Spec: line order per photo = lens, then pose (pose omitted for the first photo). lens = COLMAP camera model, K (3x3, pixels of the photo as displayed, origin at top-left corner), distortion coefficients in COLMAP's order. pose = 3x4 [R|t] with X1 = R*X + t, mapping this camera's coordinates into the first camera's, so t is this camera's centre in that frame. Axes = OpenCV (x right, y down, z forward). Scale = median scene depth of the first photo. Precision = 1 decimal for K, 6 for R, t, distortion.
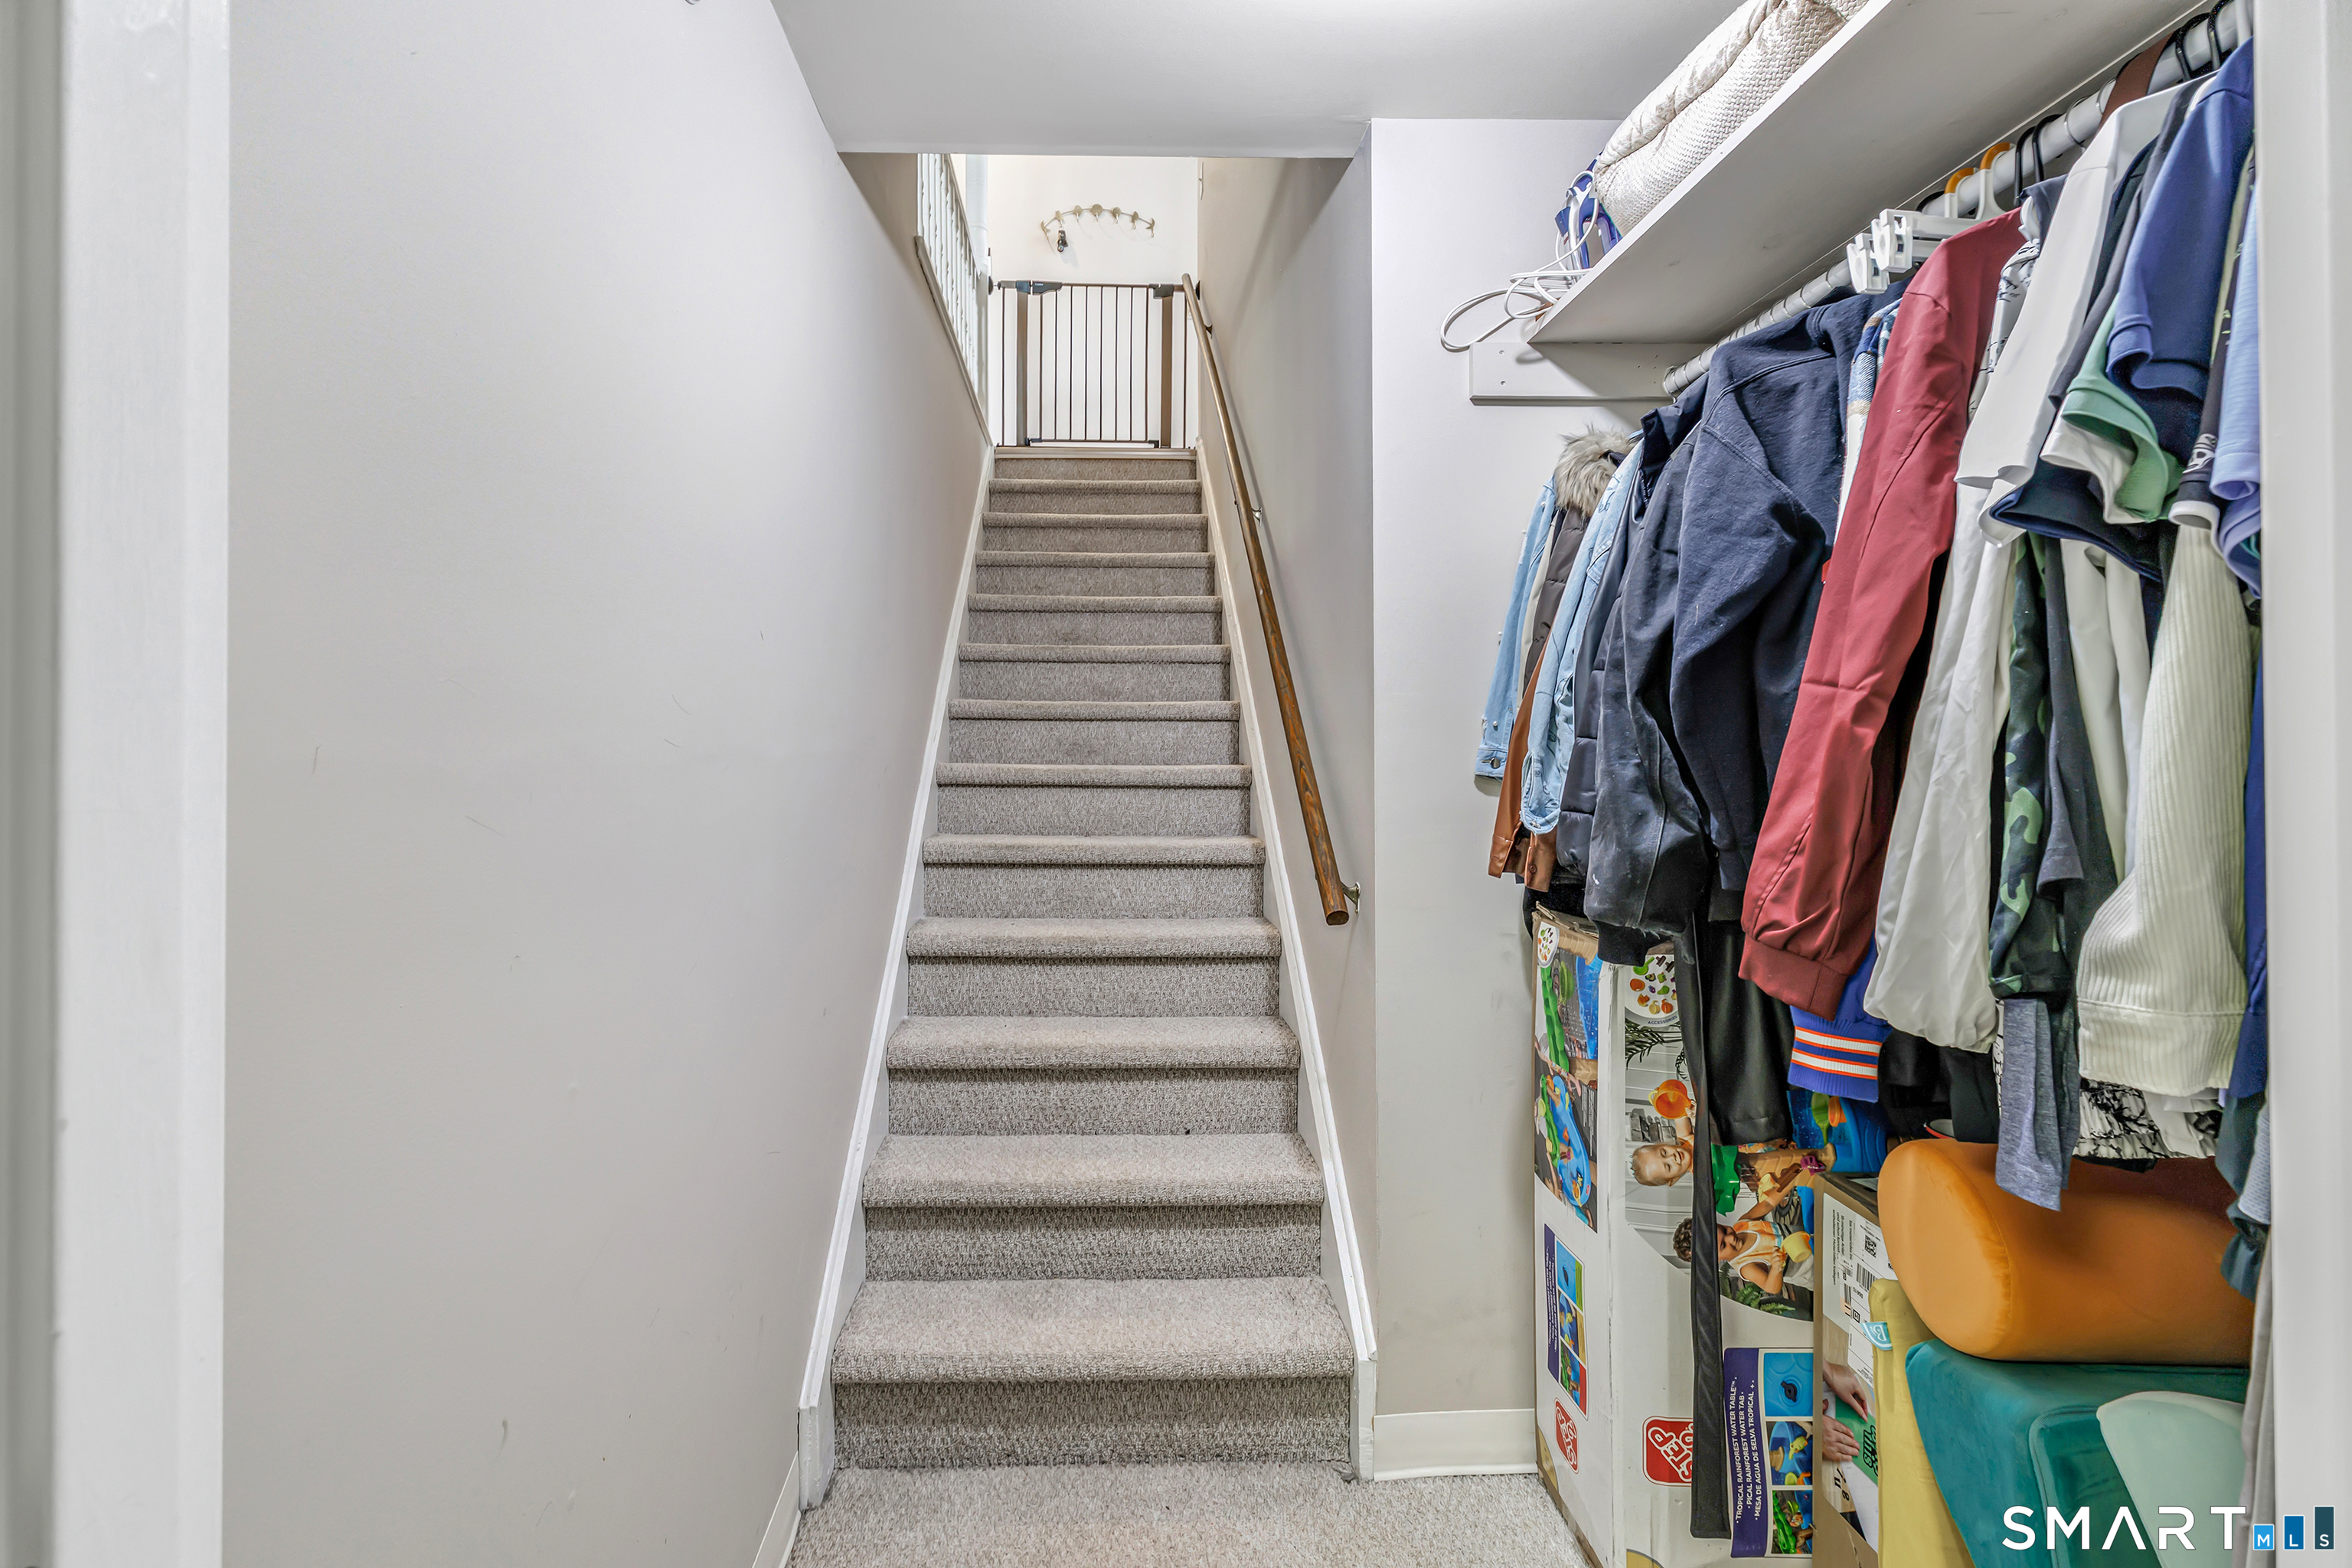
lens RADIAL K [[1064.8, 0, 1153.8], [0, 1064.8, 725.2], [0, 0, 1]] dist [0.002247, -0.000048]
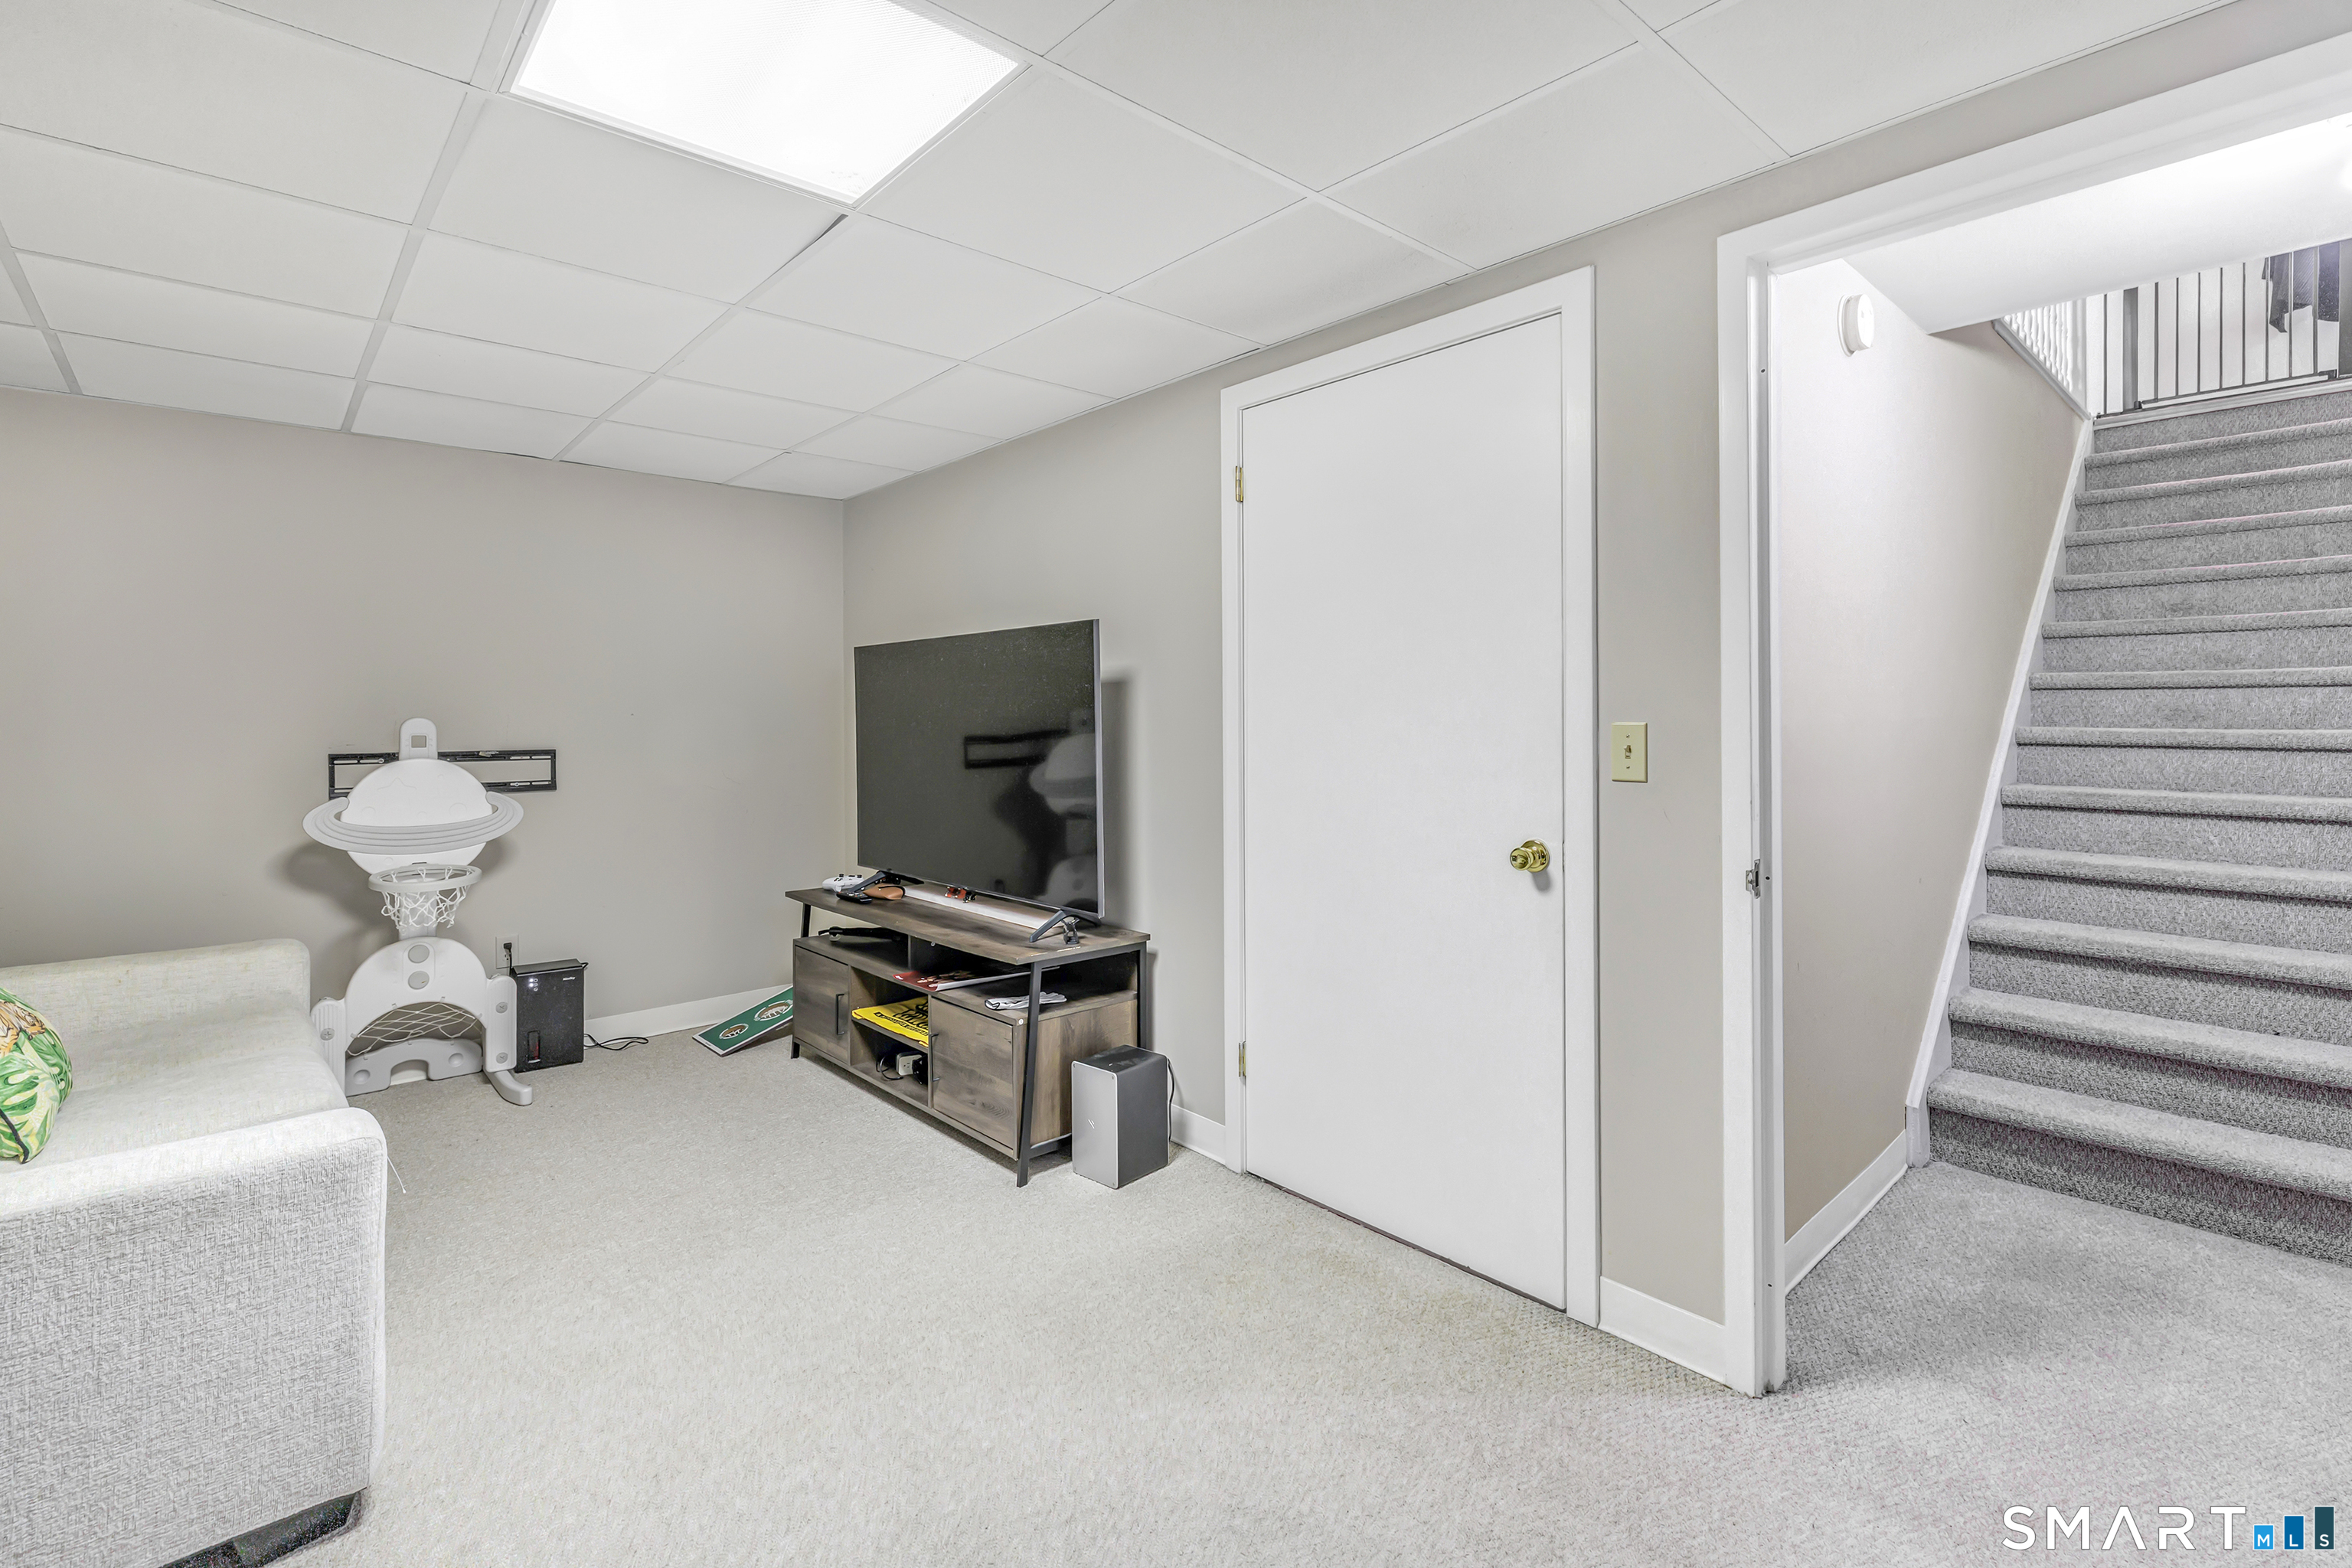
lens RADIAL K [[1064.8, 0, 1153.8], [0, 1064.8, 725.2], [0, 0, 1]] dist [0.002247, -0.000048]
pose [[0.625840, 0.003587, -0.779943, 0.144976], [0.018737, 0.999632, 0.019632, -0.009111], [0.779726, -0.026900, 0.625542, -0.593205]]
